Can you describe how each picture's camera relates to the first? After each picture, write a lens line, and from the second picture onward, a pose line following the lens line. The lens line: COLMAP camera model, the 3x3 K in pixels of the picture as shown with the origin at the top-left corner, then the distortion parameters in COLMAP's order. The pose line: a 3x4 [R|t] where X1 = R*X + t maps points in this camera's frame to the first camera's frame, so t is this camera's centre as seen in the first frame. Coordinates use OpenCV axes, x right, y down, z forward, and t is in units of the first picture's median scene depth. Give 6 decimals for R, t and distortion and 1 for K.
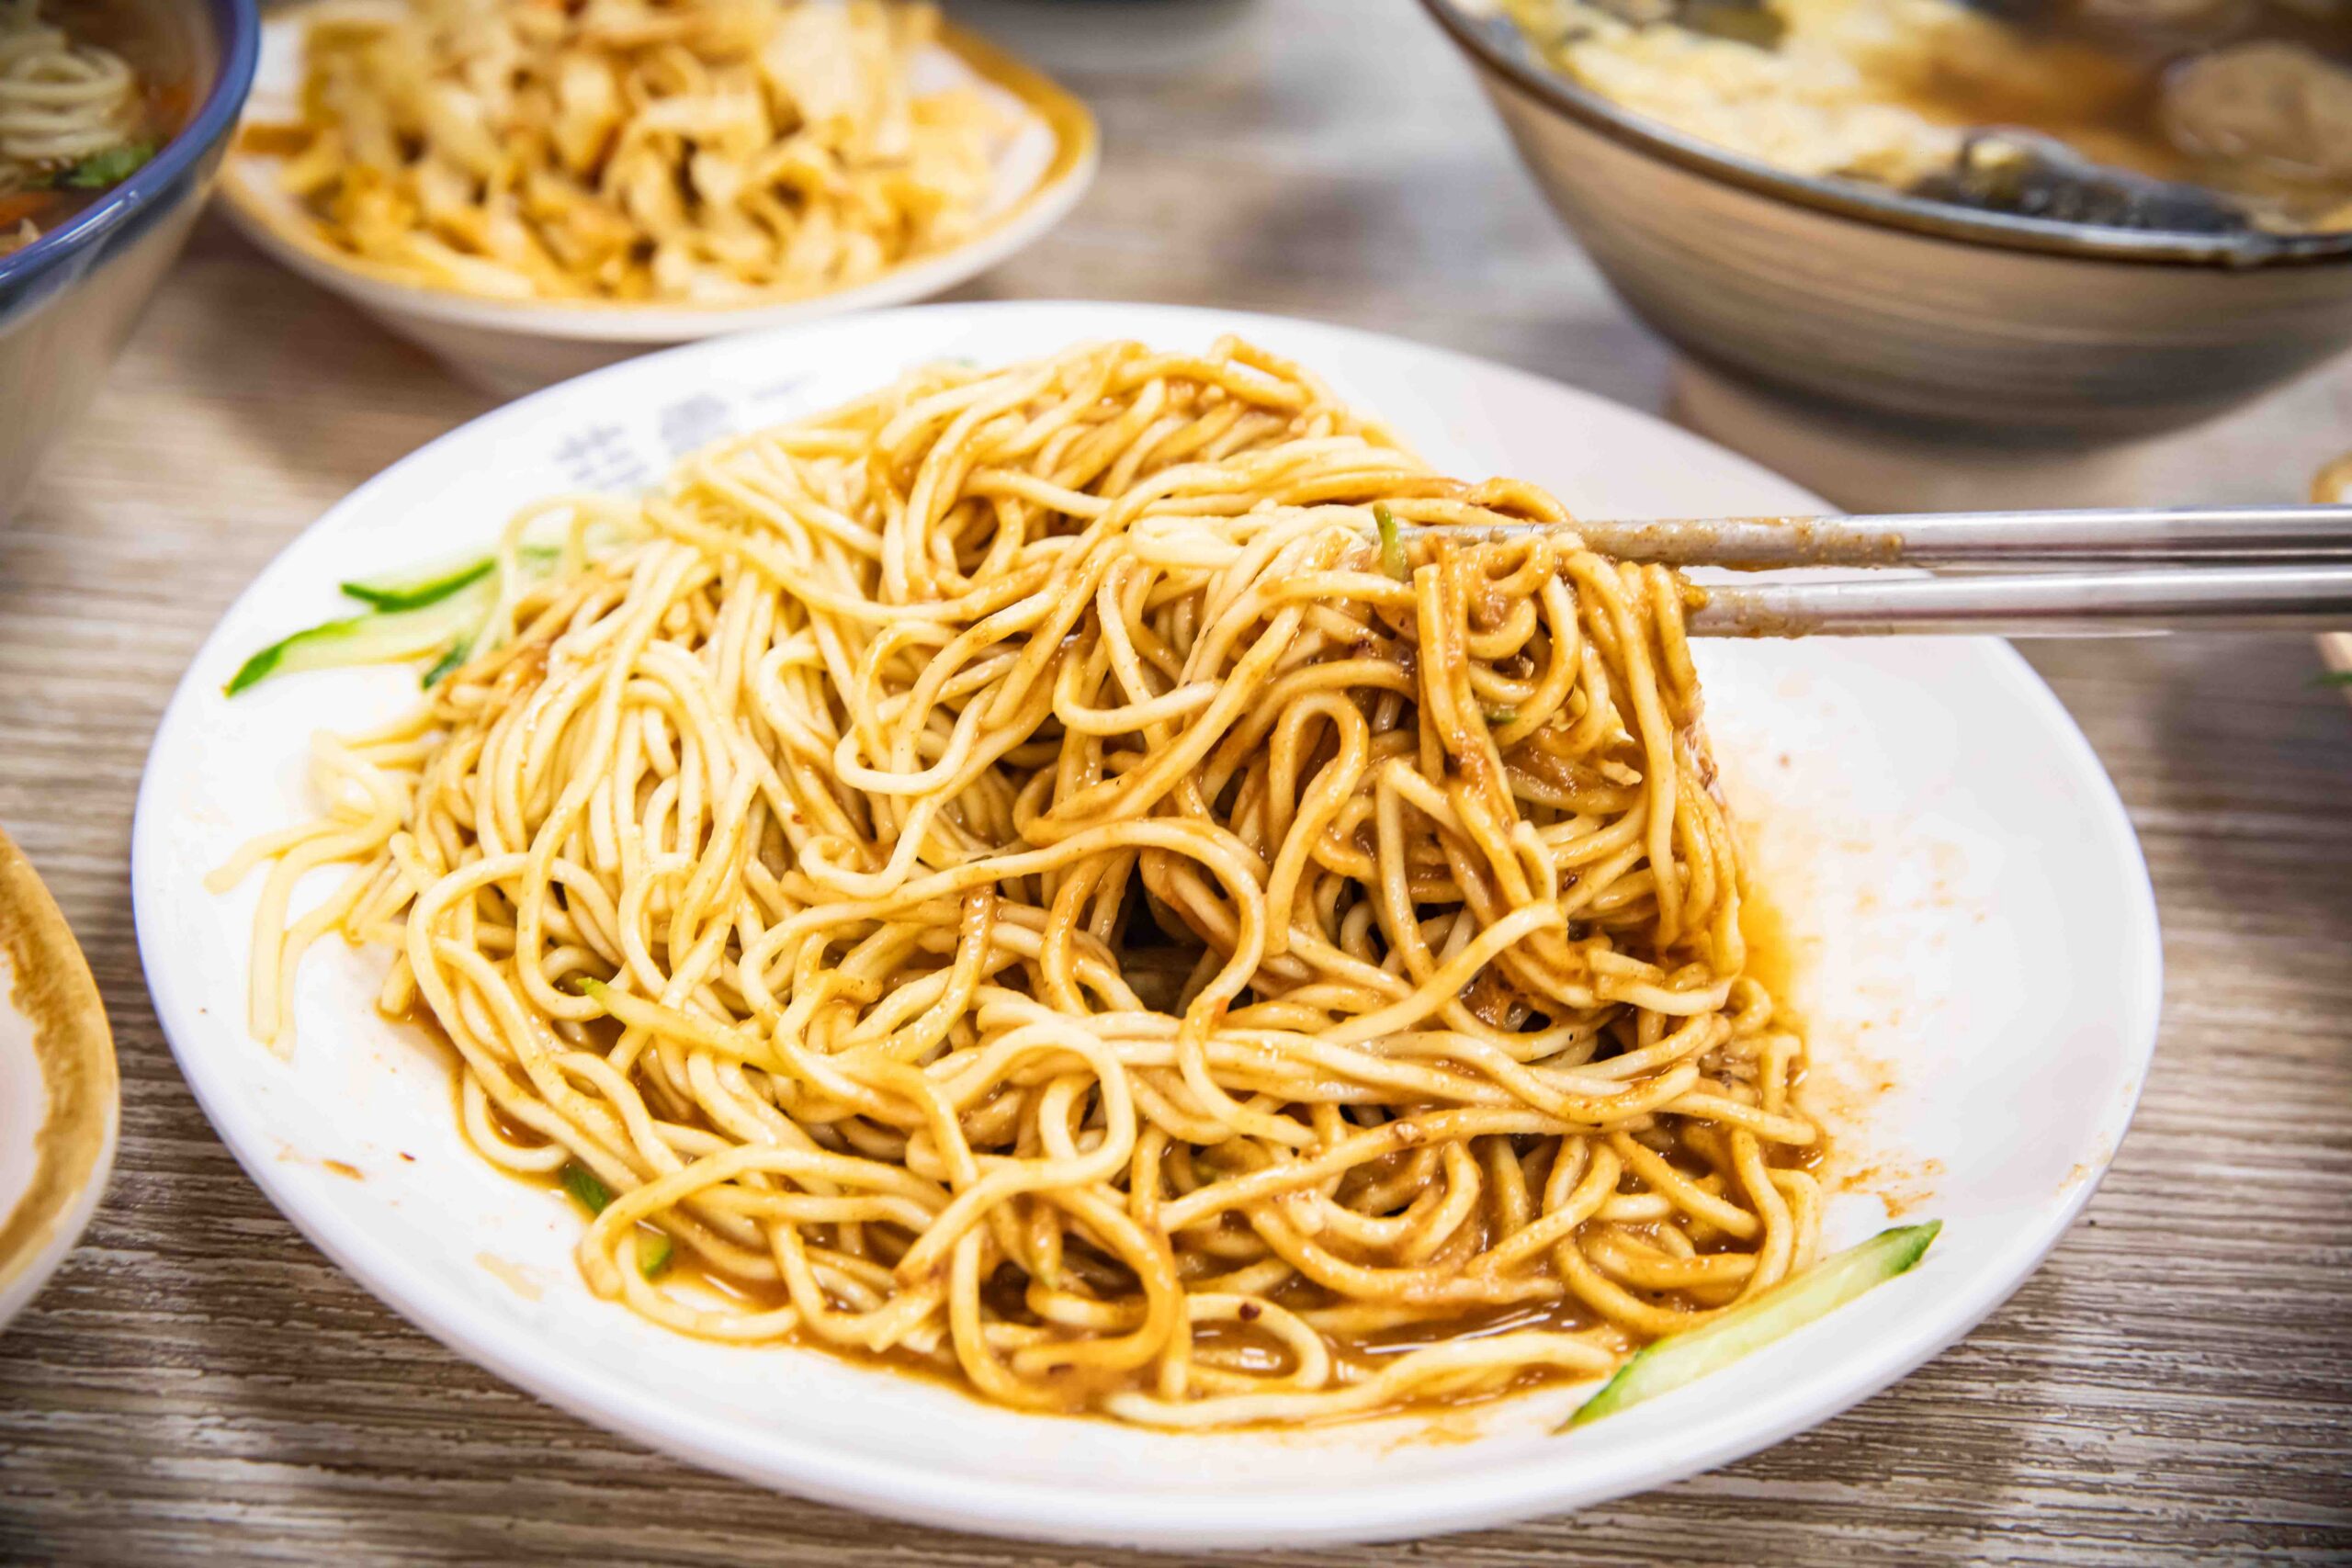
lens RADIAL K [[3265.5, 0, 1176.0], [0, 3265.5, 784.0], [0, 0, 1]] dist [-0.018812, 0.003361]
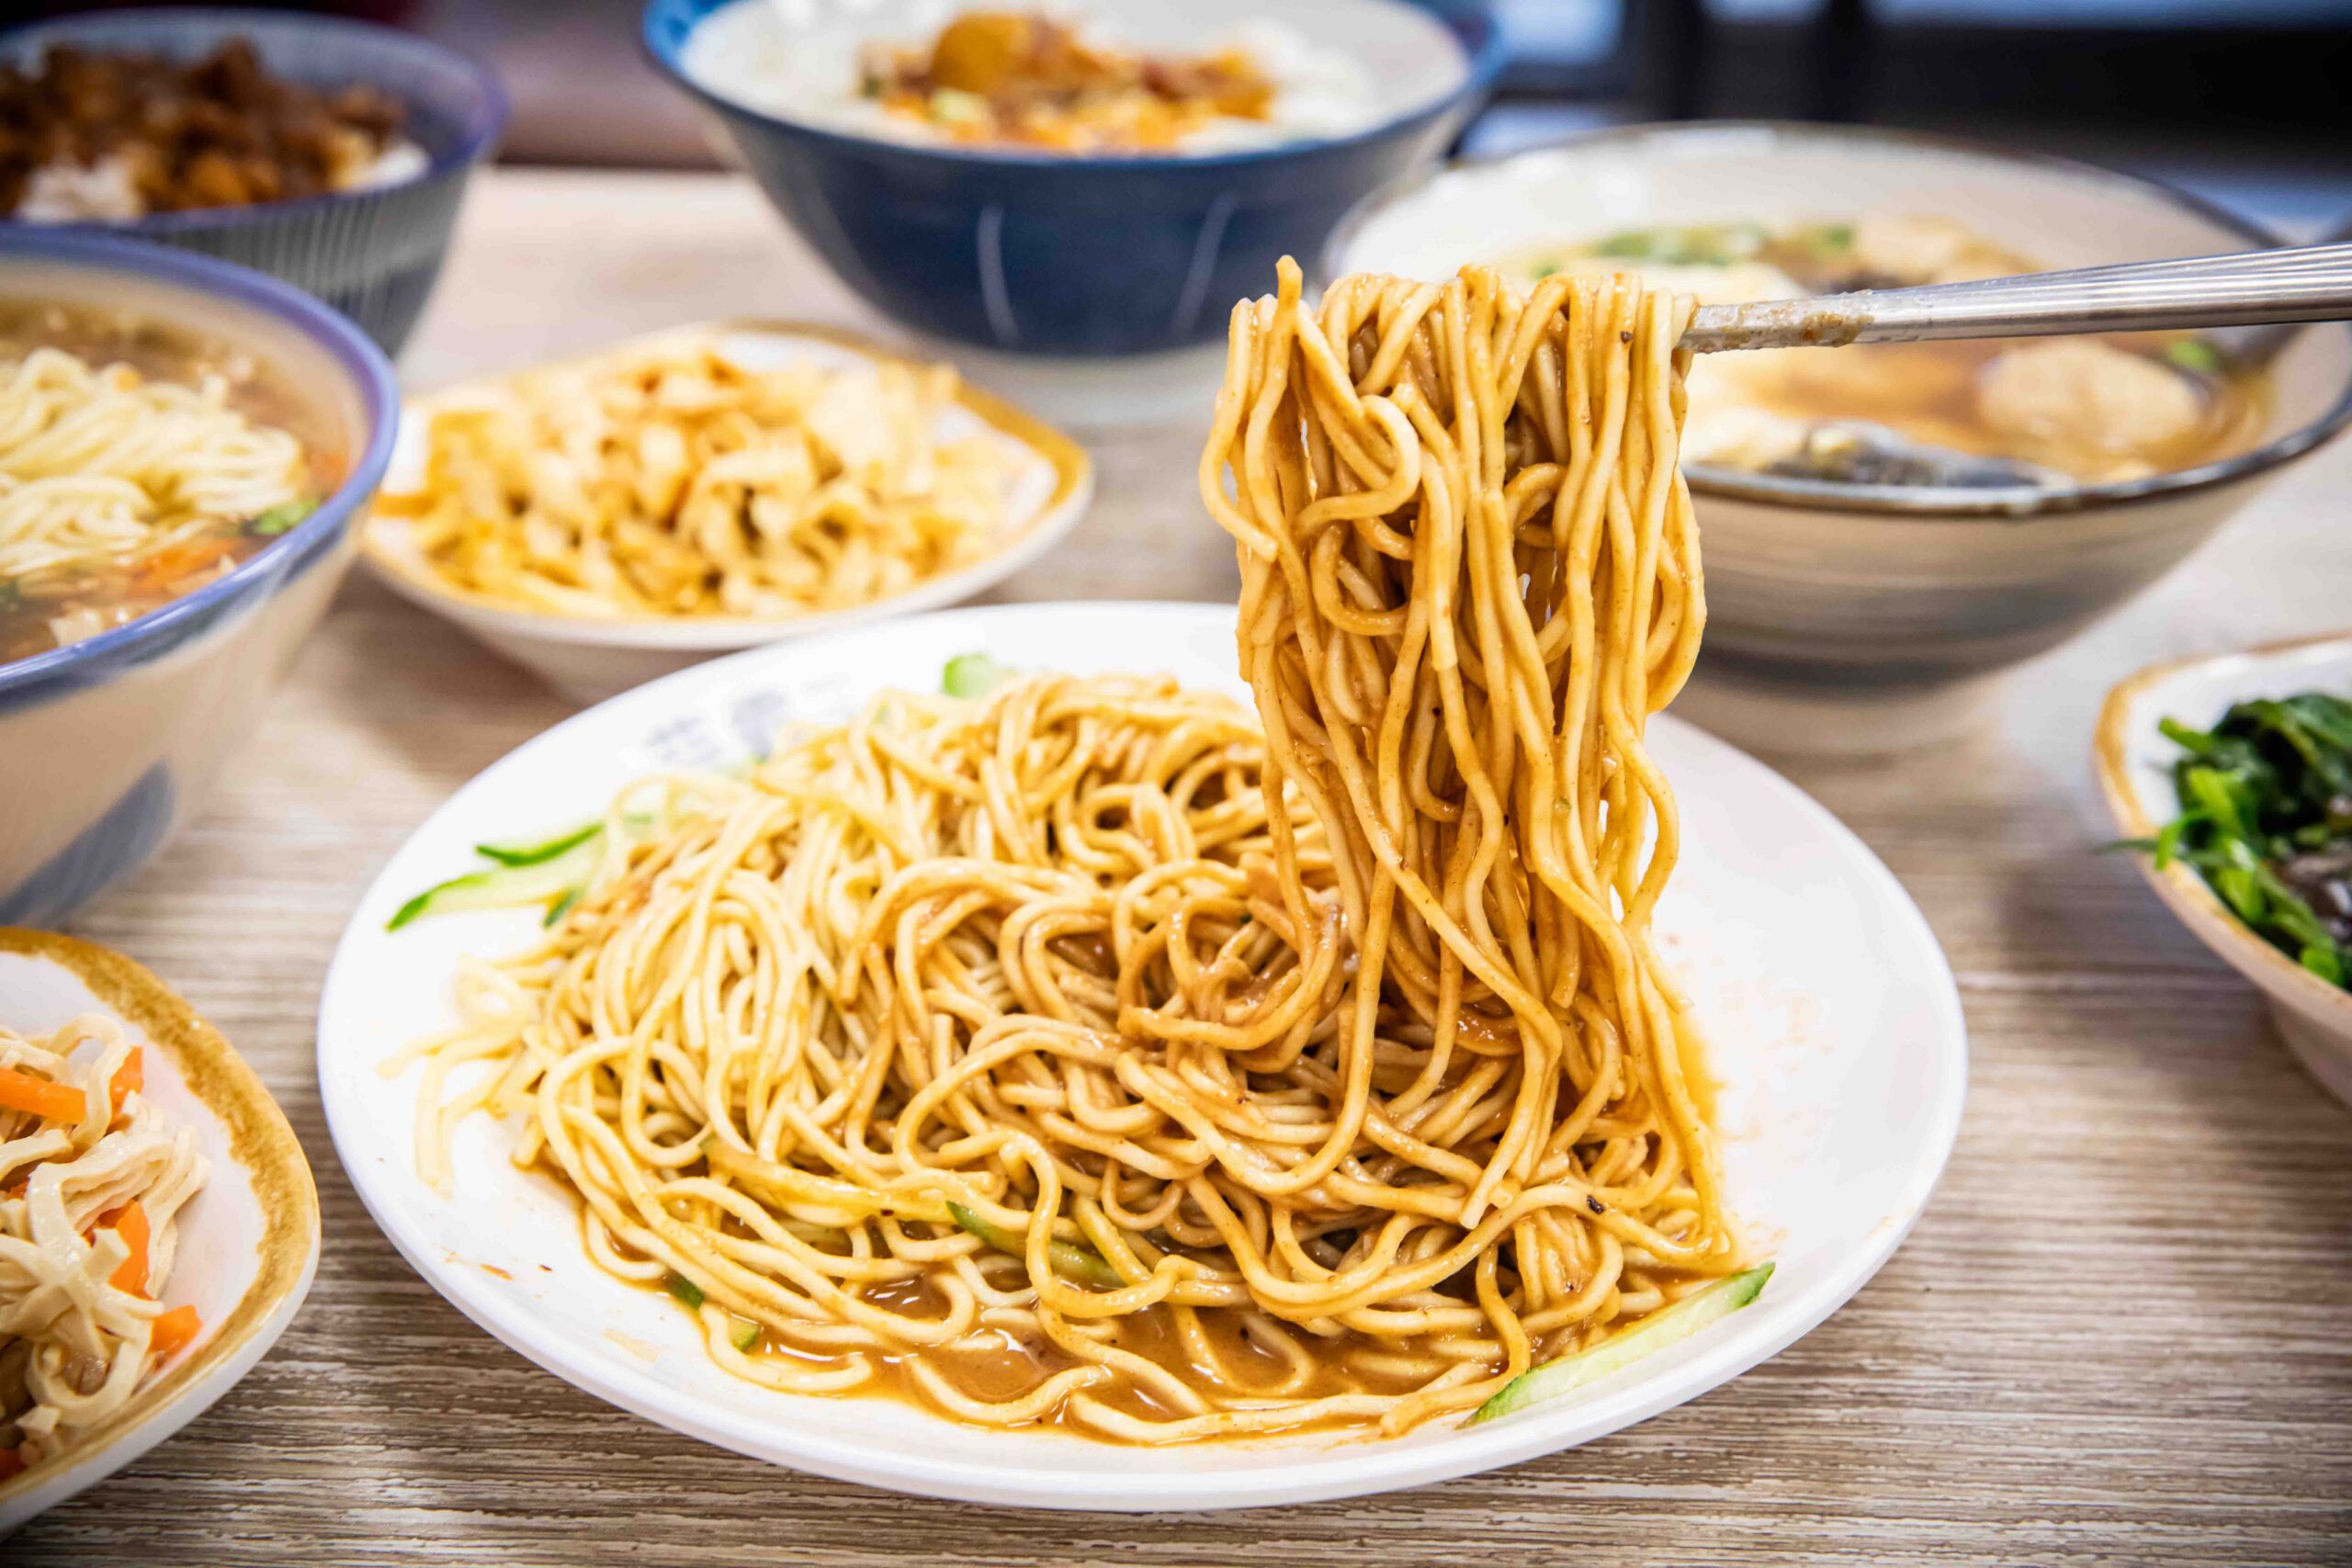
lens RADIAL K [[3283.1, 0, 1176.0], [0, 3283.1, 784.0], [0, 0, 1]] dist [0.007923, -0.016038]
pose [[0.998609, -0.047799, -0.022260, 0.042112], [0.044795, 0.991757, -0.120050, 0.089854], [0.027815, 0.118886, 0.992518, -0.260587]]
